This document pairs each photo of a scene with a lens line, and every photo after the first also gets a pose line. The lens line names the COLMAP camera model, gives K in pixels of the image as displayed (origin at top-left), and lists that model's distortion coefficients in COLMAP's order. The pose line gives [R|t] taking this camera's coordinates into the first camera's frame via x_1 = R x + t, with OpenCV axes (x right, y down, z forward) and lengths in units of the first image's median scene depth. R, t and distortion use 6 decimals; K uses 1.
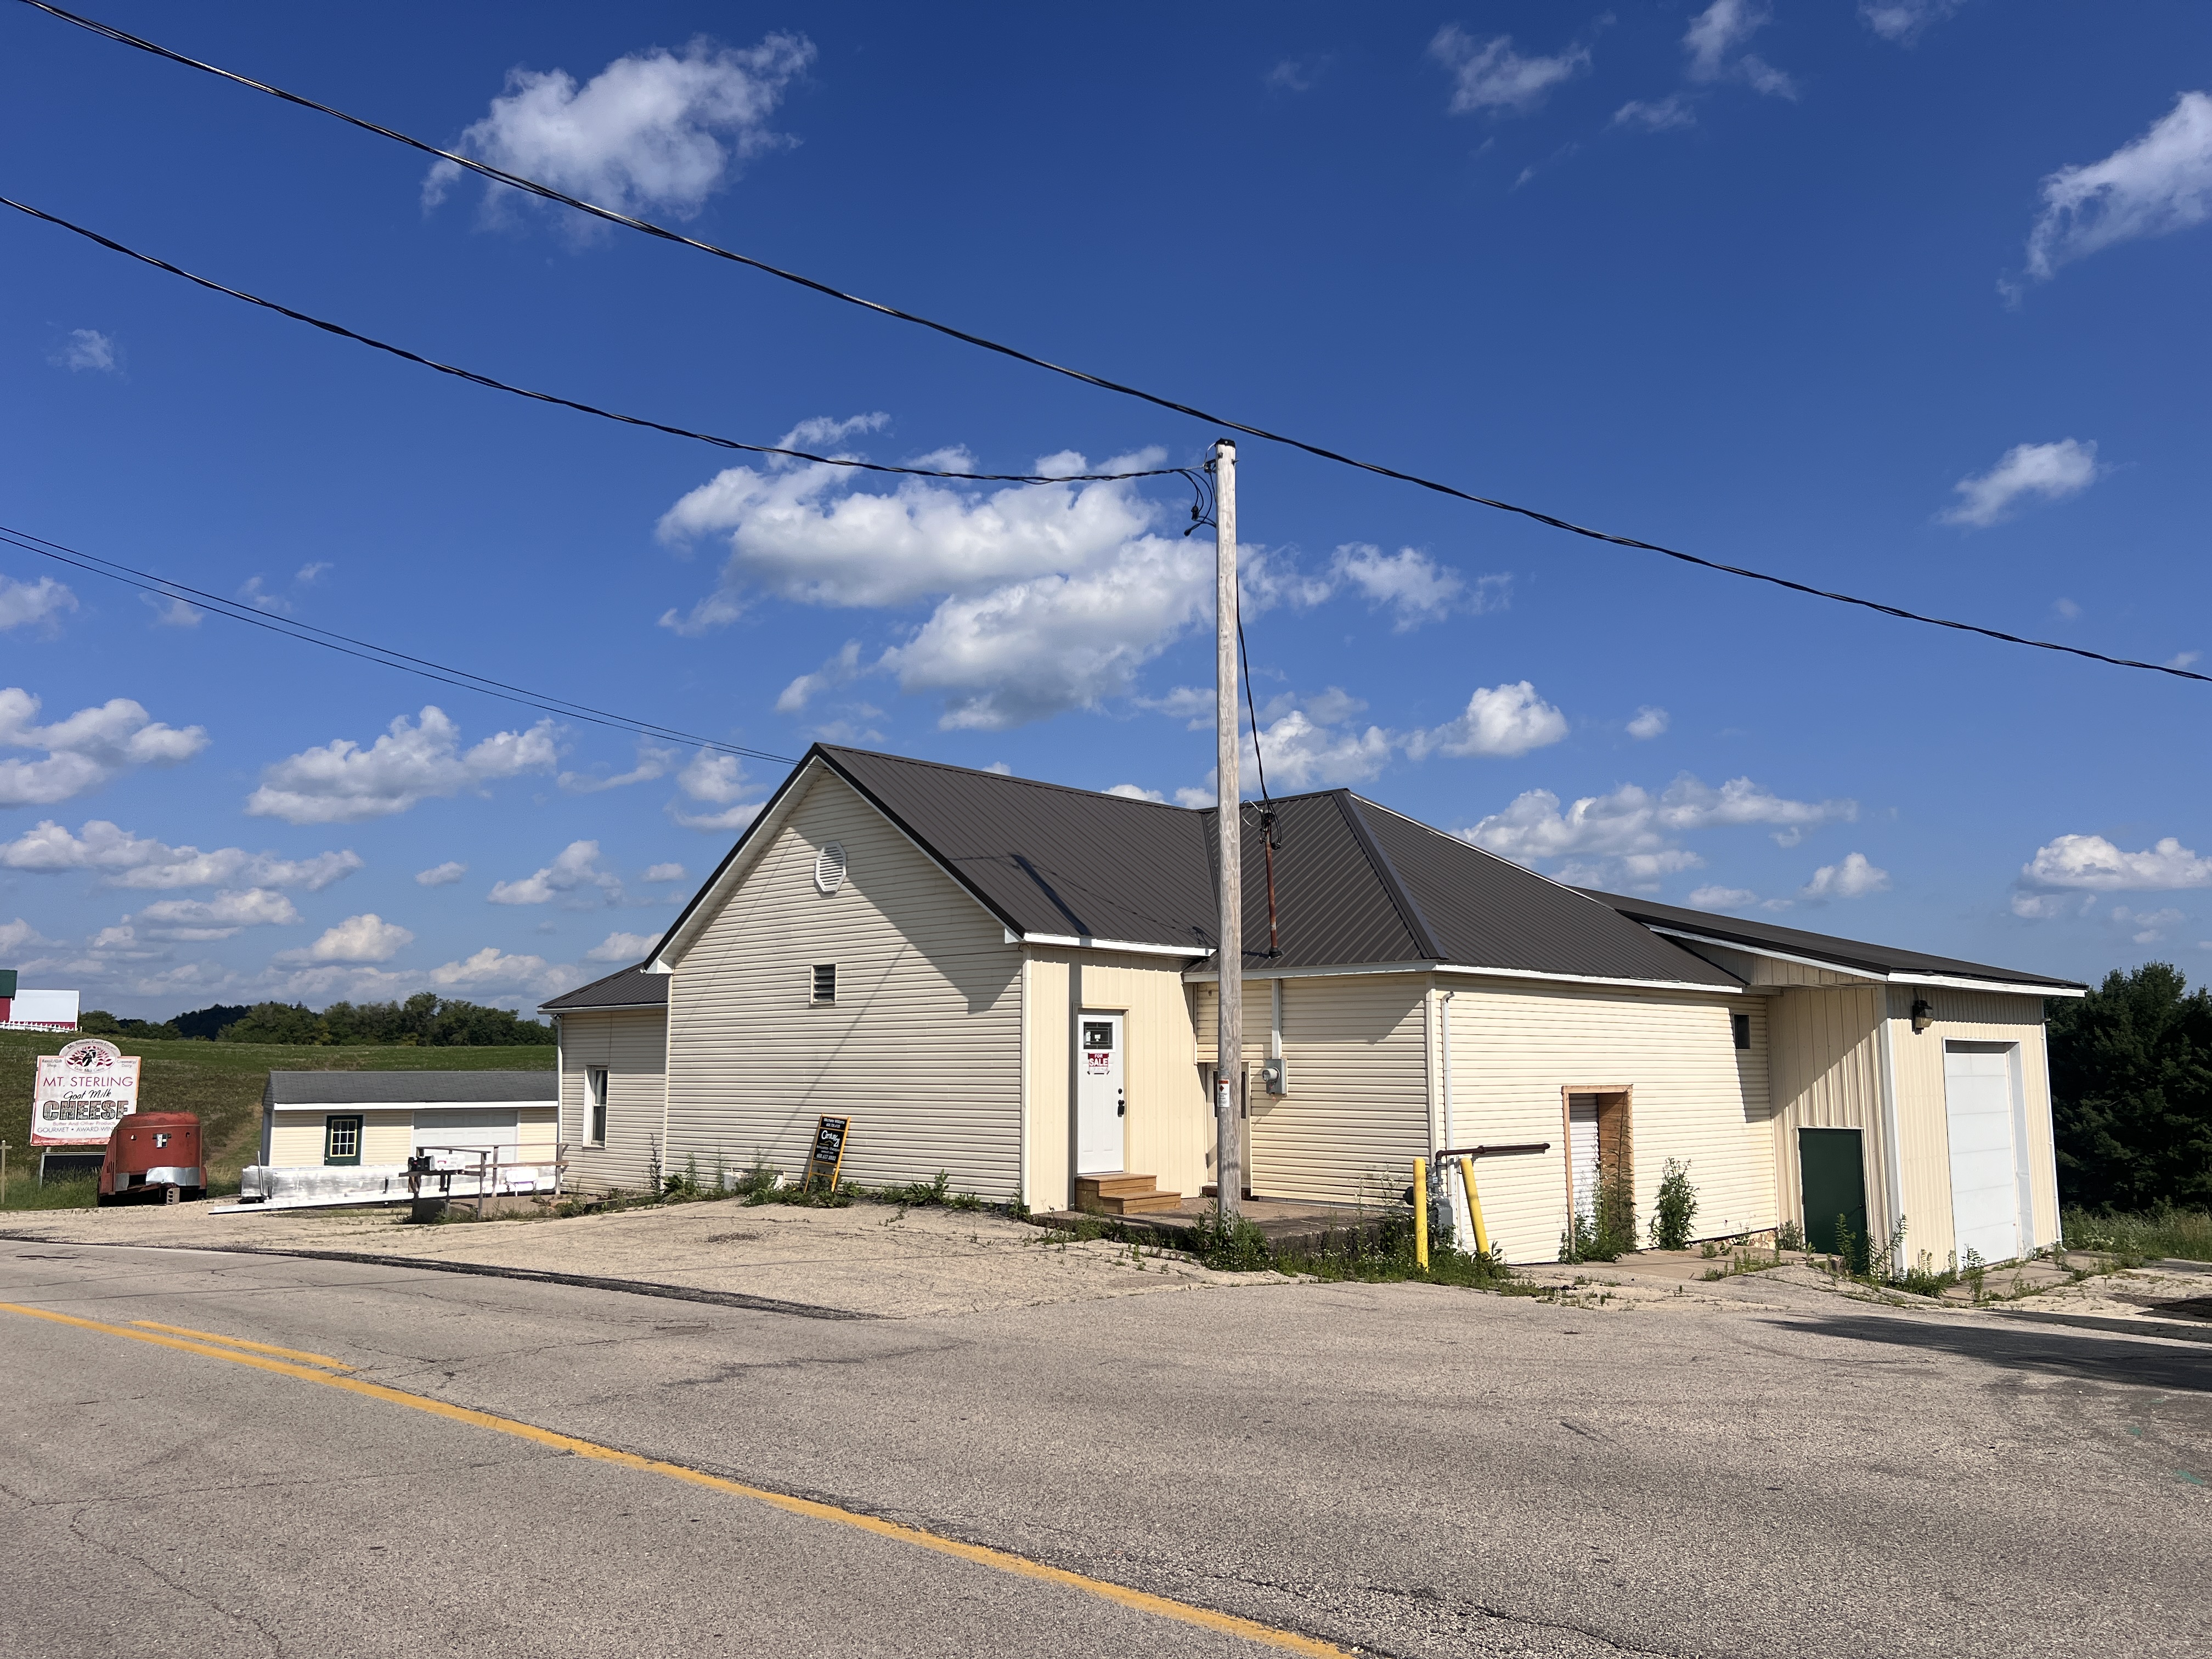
lens RADIAL K [[1662.5, 0, 1111.3], [0, 1662.5, 827.4], [0, 0, 1]] dist [0.051262, -0.003711]
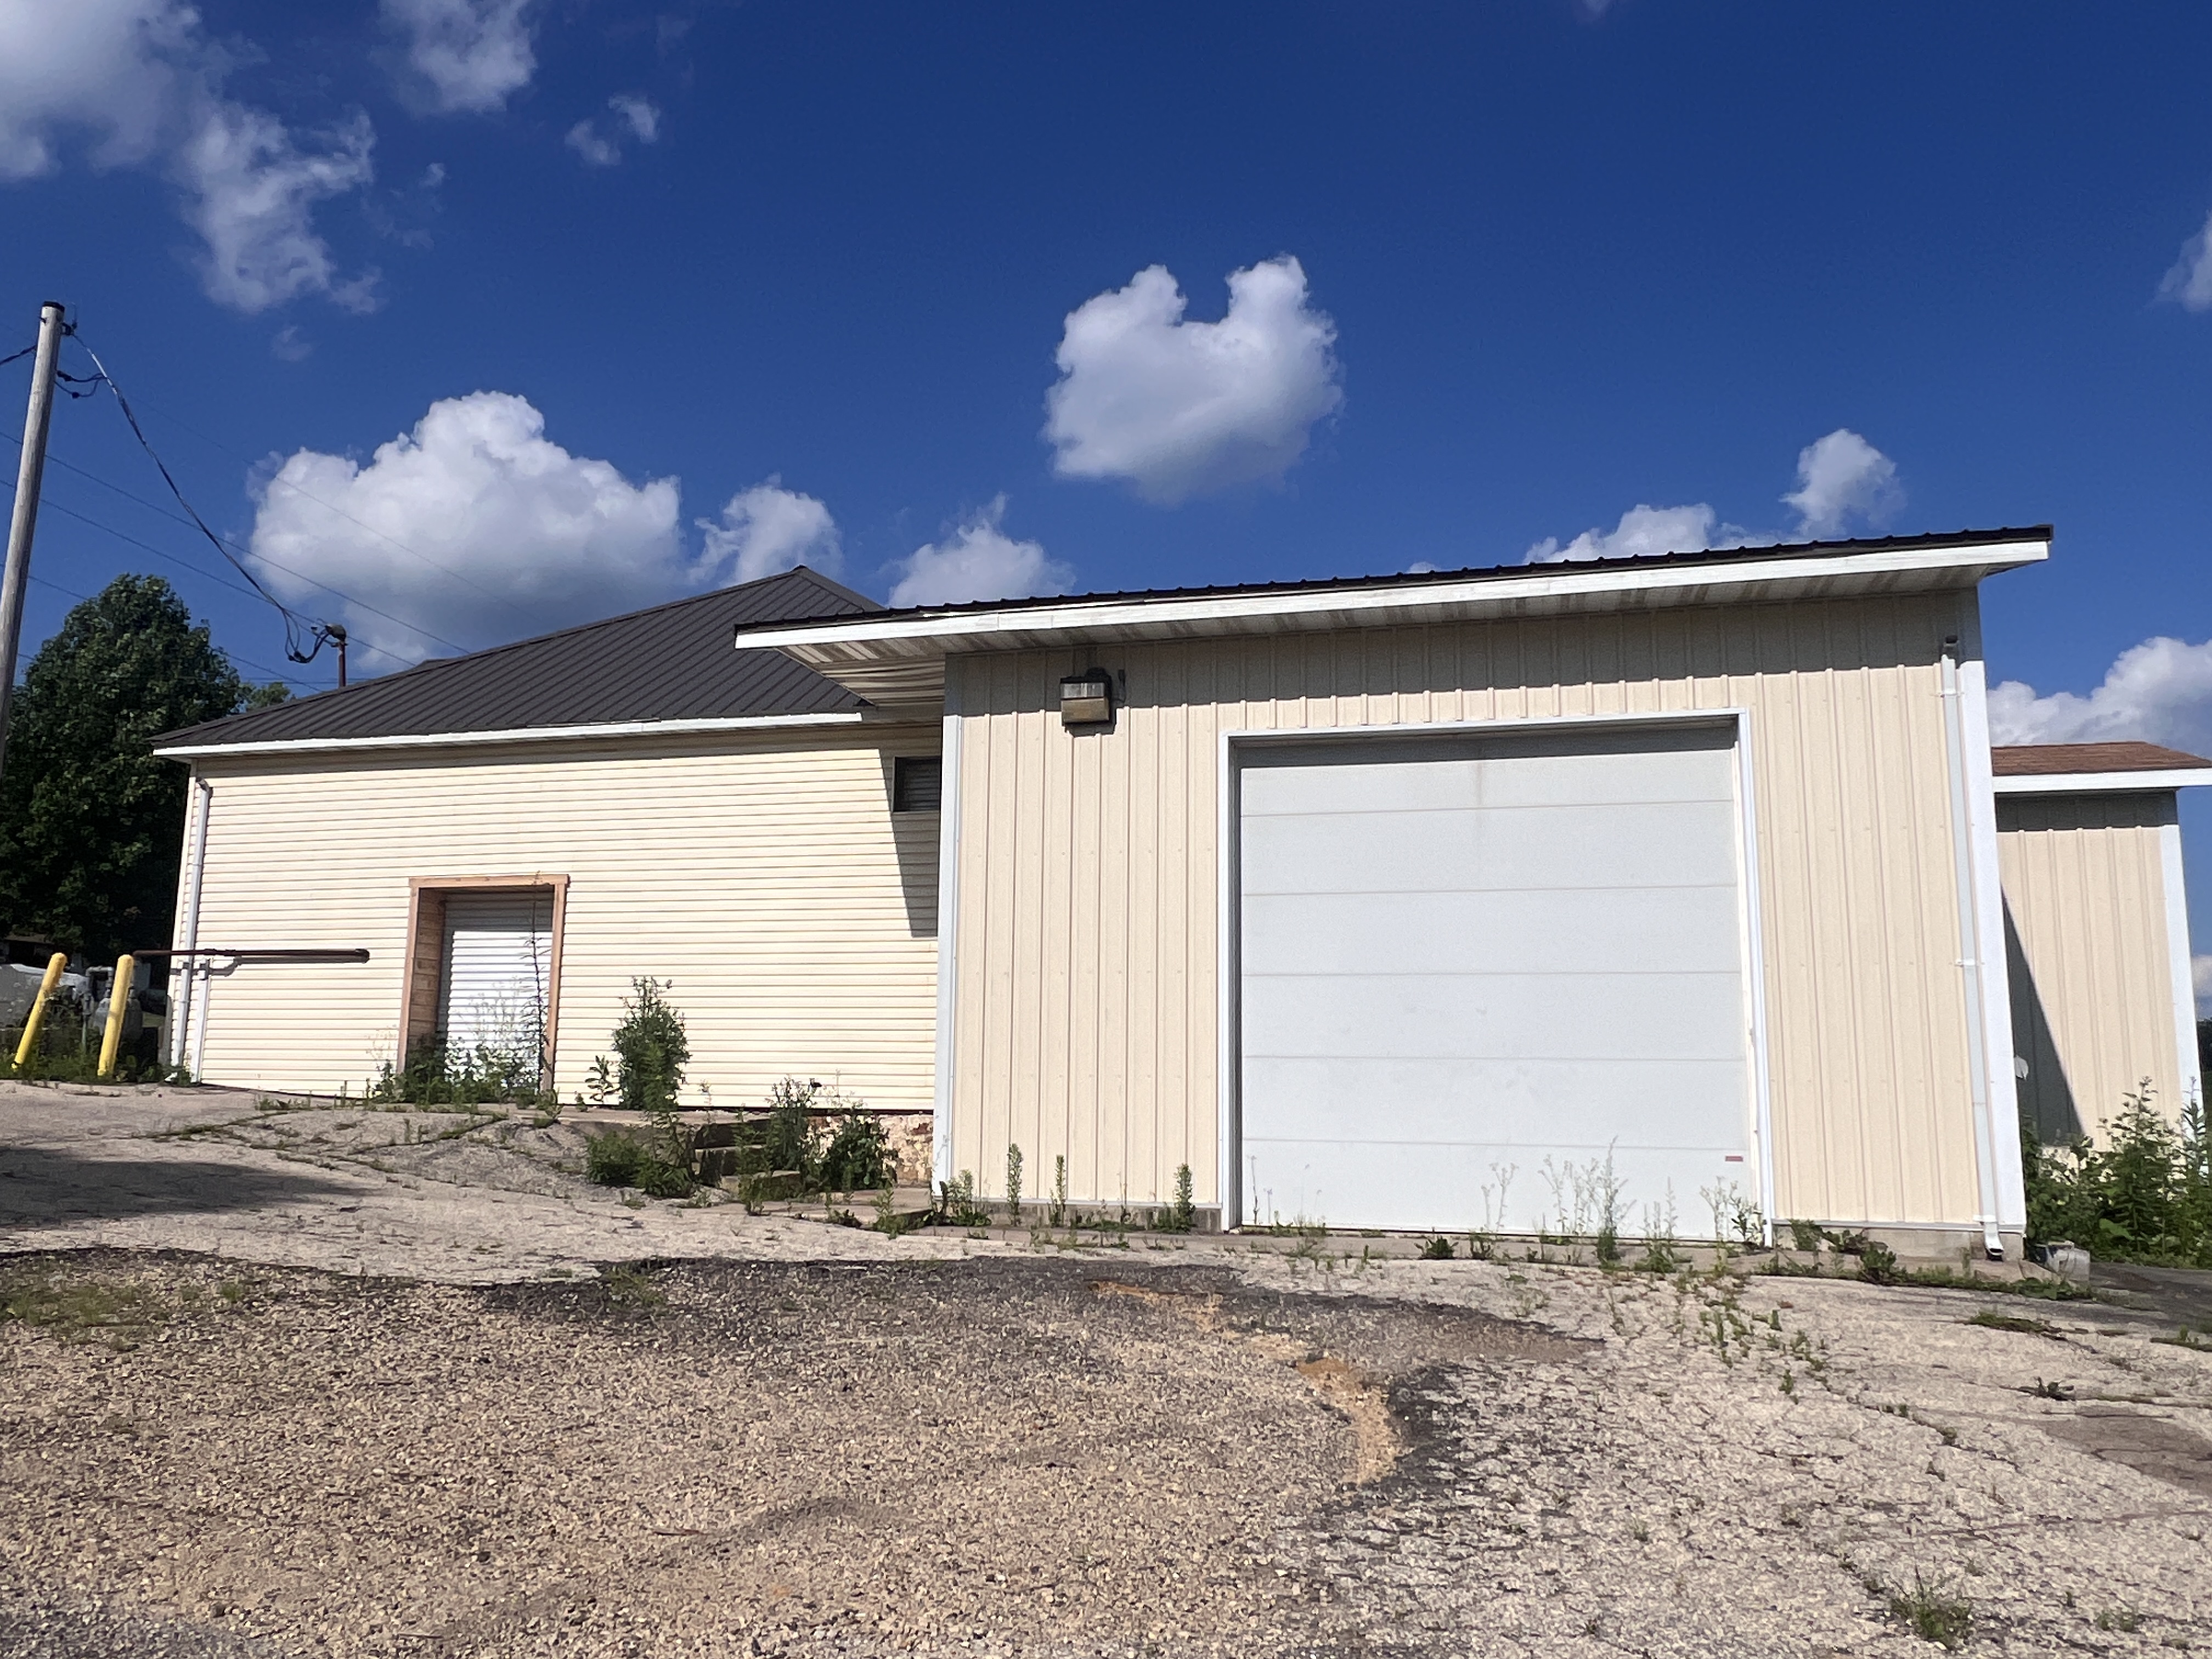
lens RADIAL K [[1597.5, 0, 1105.0], [0, 1597.5, 831.0], [0, 0, 1]] dist [0.005990, -0.000329]
pose [[0.486348, -0.127772, -0.864373, 0.983862], [0.109459, 0.990367, -0.084808, 0.211266], [0.866882, -0.053367, 0.495648, 0.831145]]
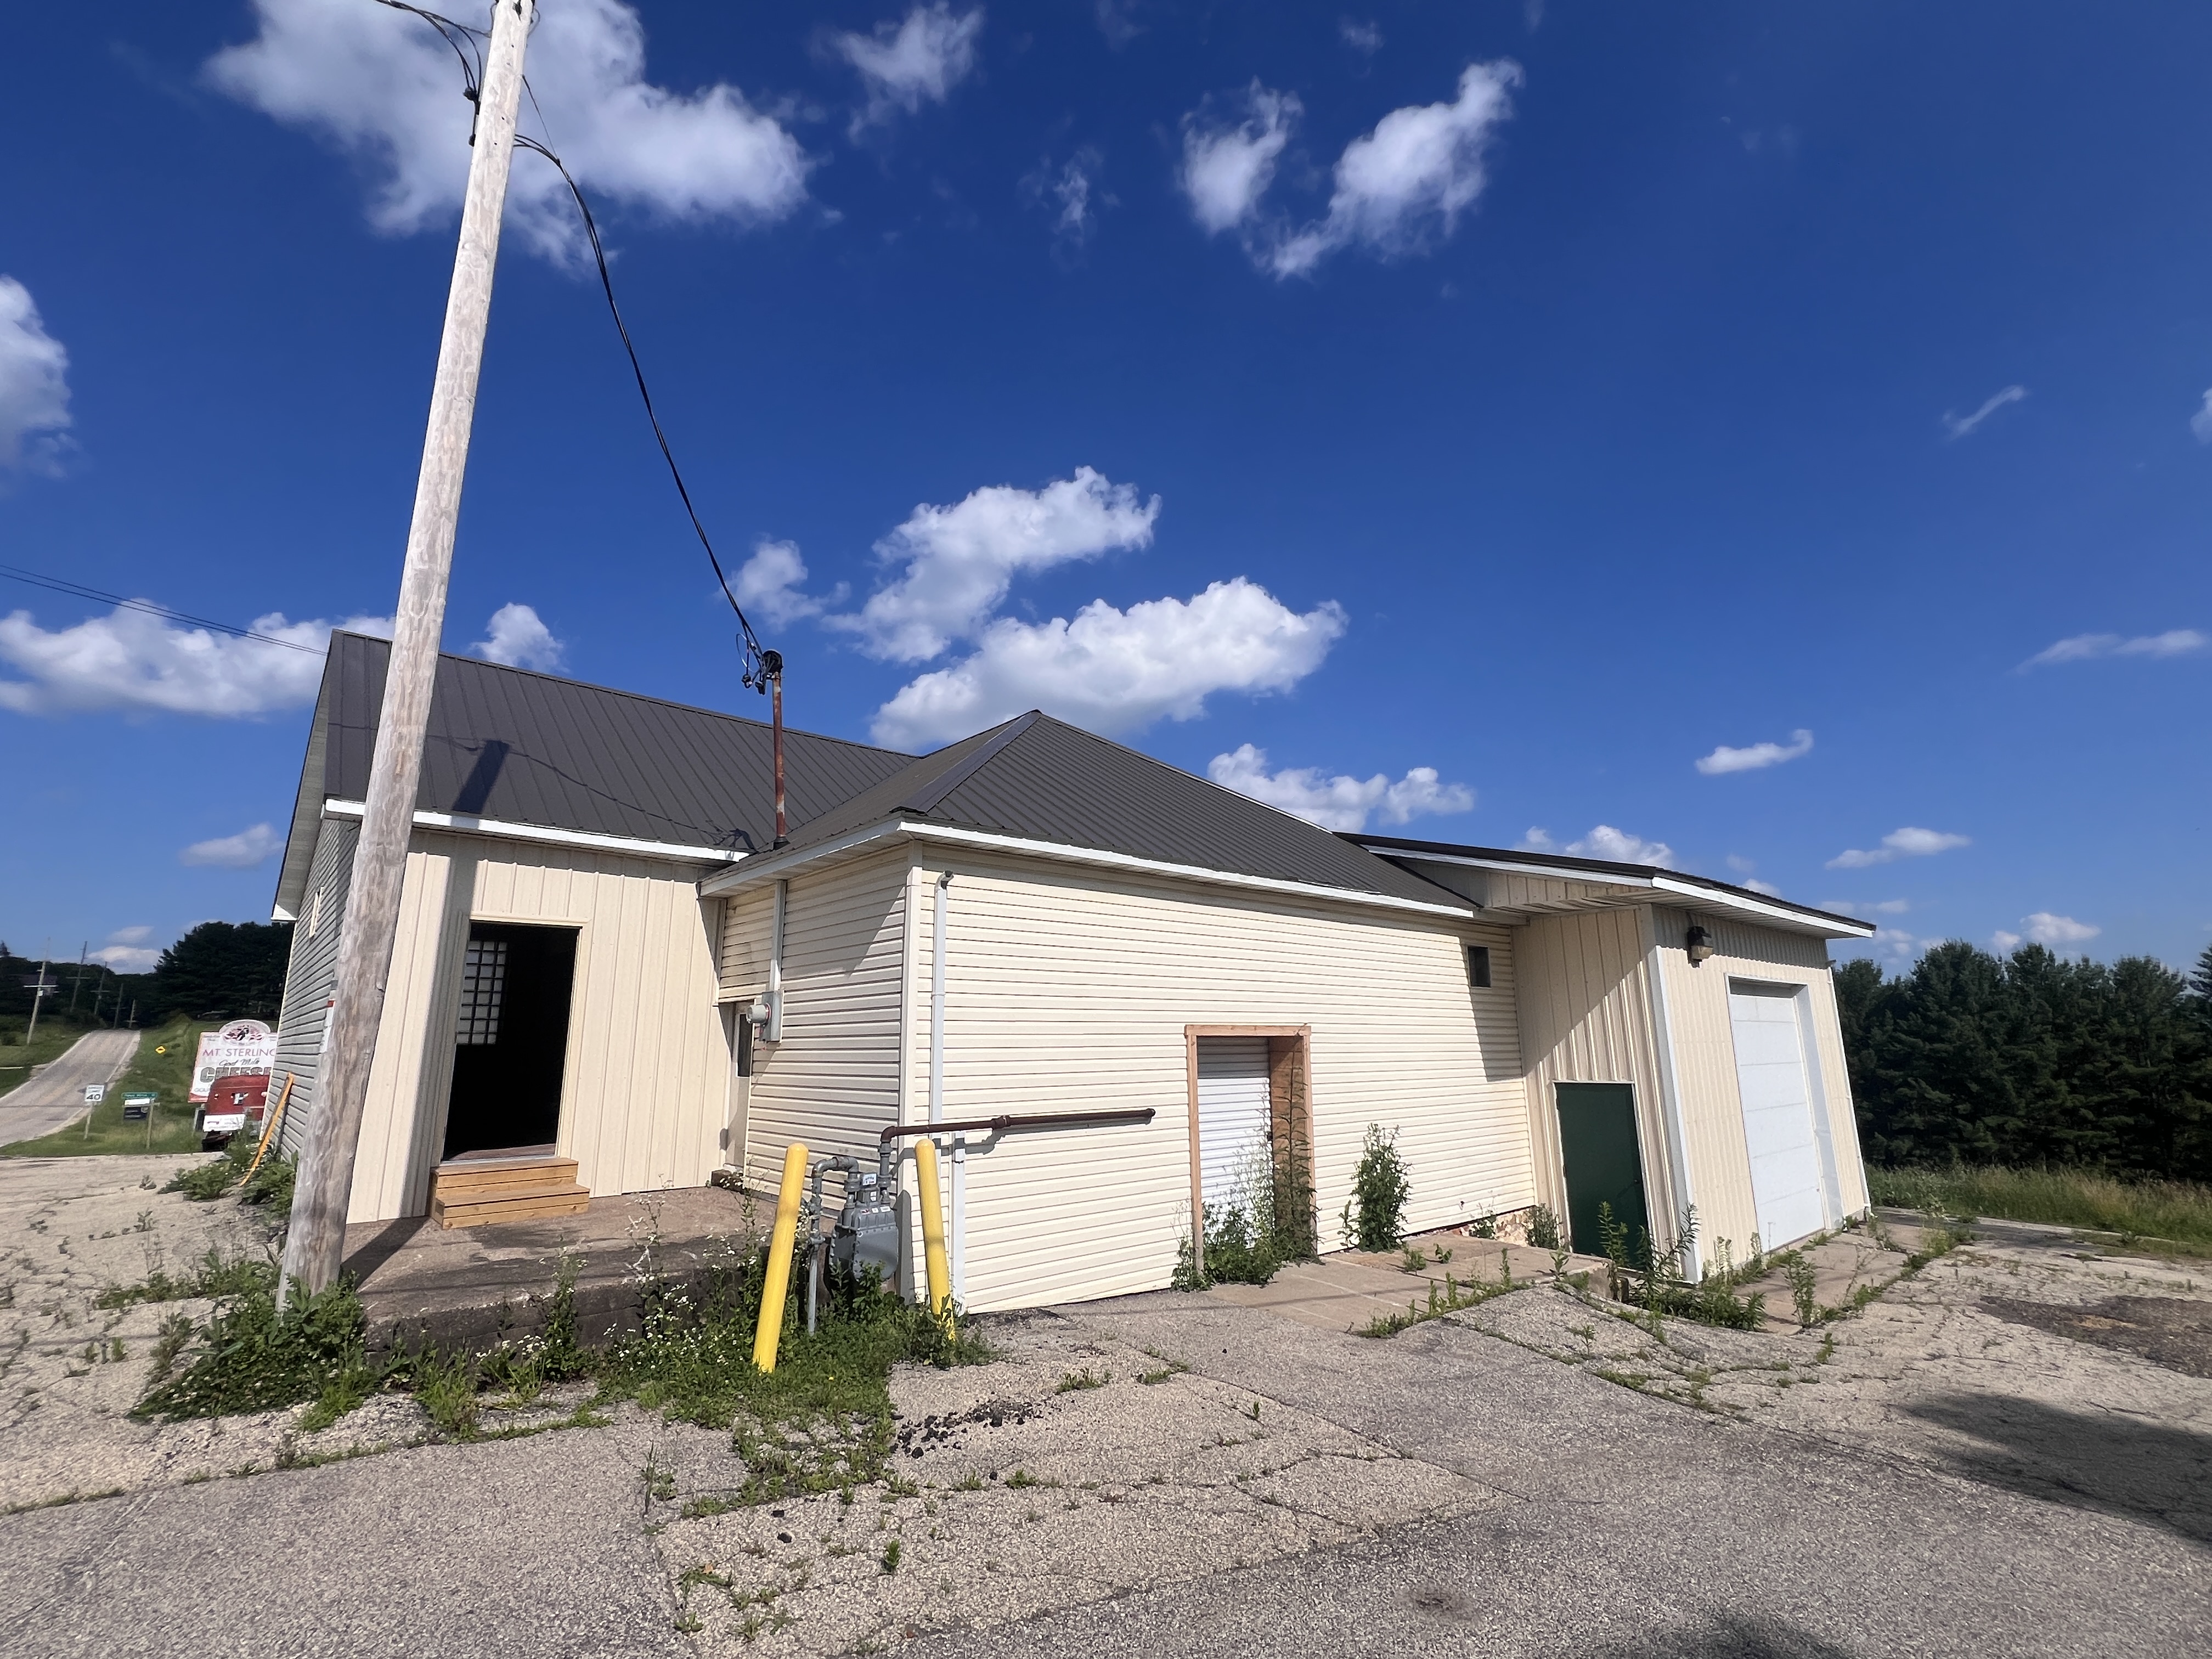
lens RADIAL K [[983.2, 0, 1096.2], [0, 983.2, 822.9], [0, 0, 1]] dist [0.010528, -0.000275]
pose [[0.996312, -0.026380, -0.081654, 0.244651], [0.019578, 0.996357, -0.083003, 0.094015], [0.083546, 0.081098, 0.993198, 0.525097]]
